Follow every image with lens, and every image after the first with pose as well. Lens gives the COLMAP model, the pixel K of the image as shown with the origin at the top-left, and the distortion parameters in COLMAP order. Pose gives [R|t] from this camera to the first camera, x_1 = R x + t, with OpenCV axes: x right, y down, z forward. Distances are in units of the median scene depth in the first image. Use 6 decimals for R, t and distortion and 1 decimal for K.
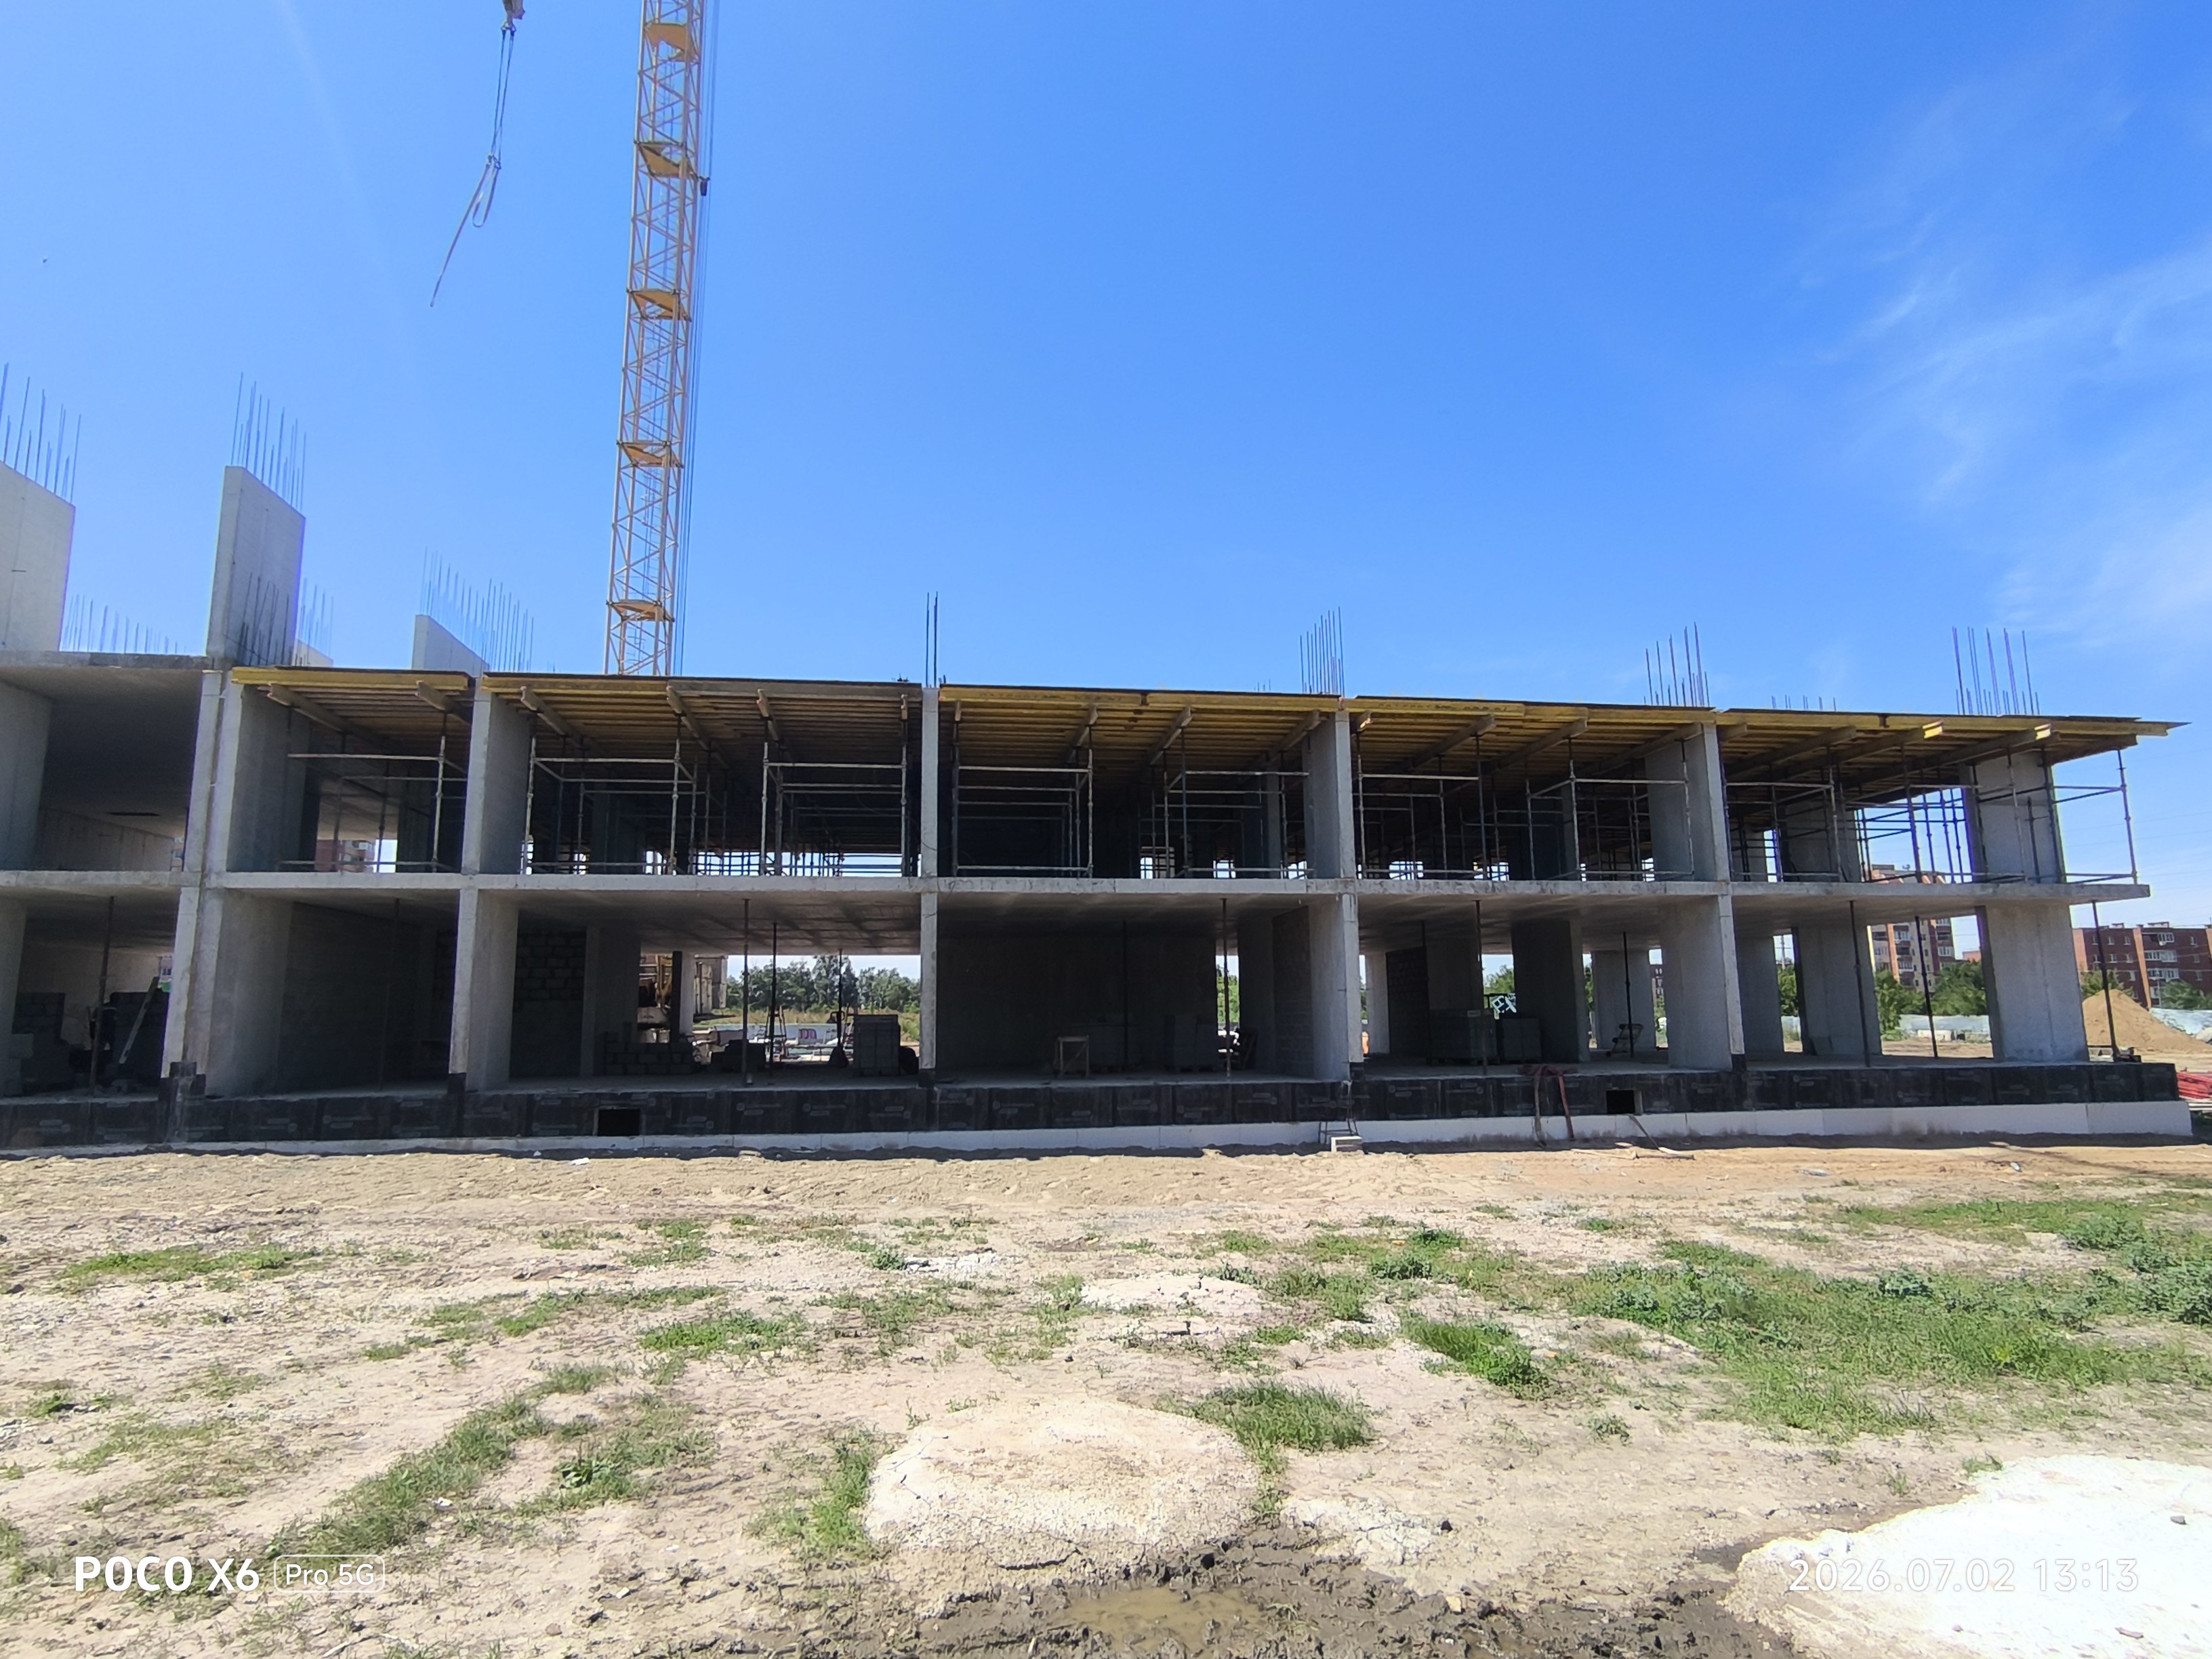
lens RADIAL K [[1246.8, 0, 1106.0], [0, 1246.8, 829.5], [0, 0, 1]] dist [0.000889, 0.000181]
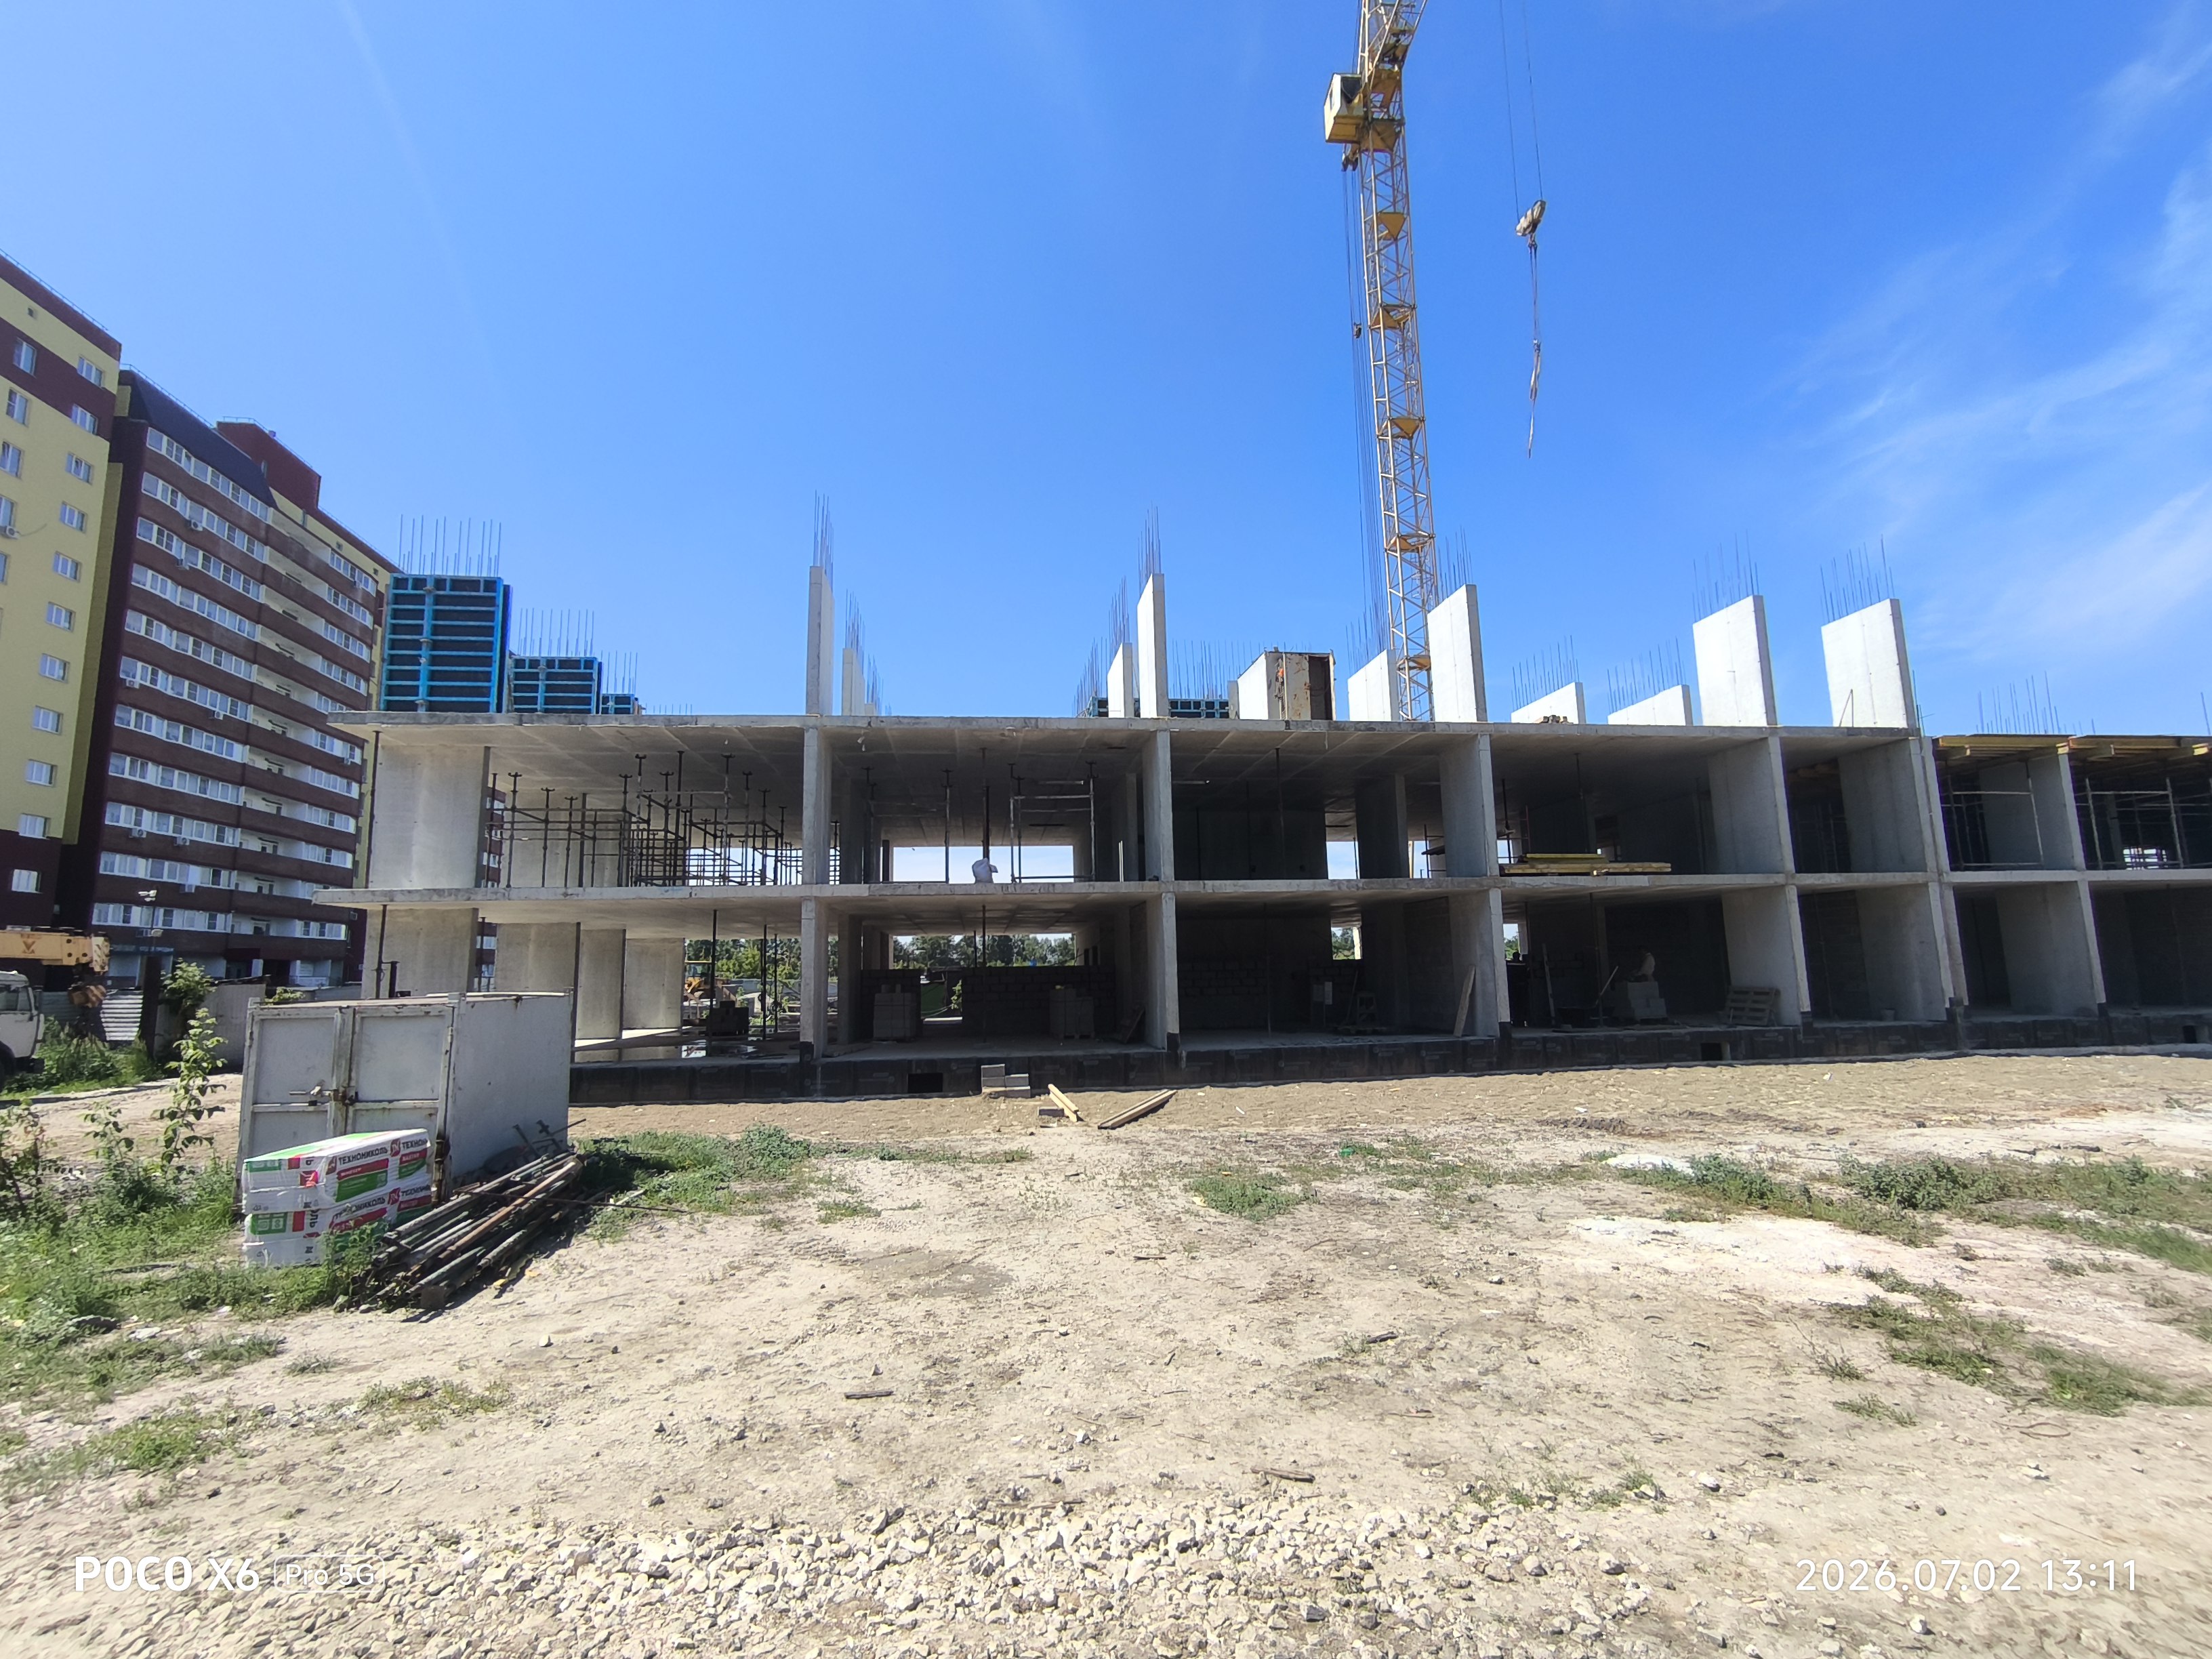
lens RADIAL K [[1016.9, 0, 1106.0], [0, 1016.9, 829.5], [0, 0, 1]] dist [0.000230, 0.000076]
pose [[0.999711, -0.018849, -0.014933, -0.499544], [0.018666, 0.999750, -0.012304, -0.006261], [0.015161, 0.012021, 0.999813, -0.072898]]
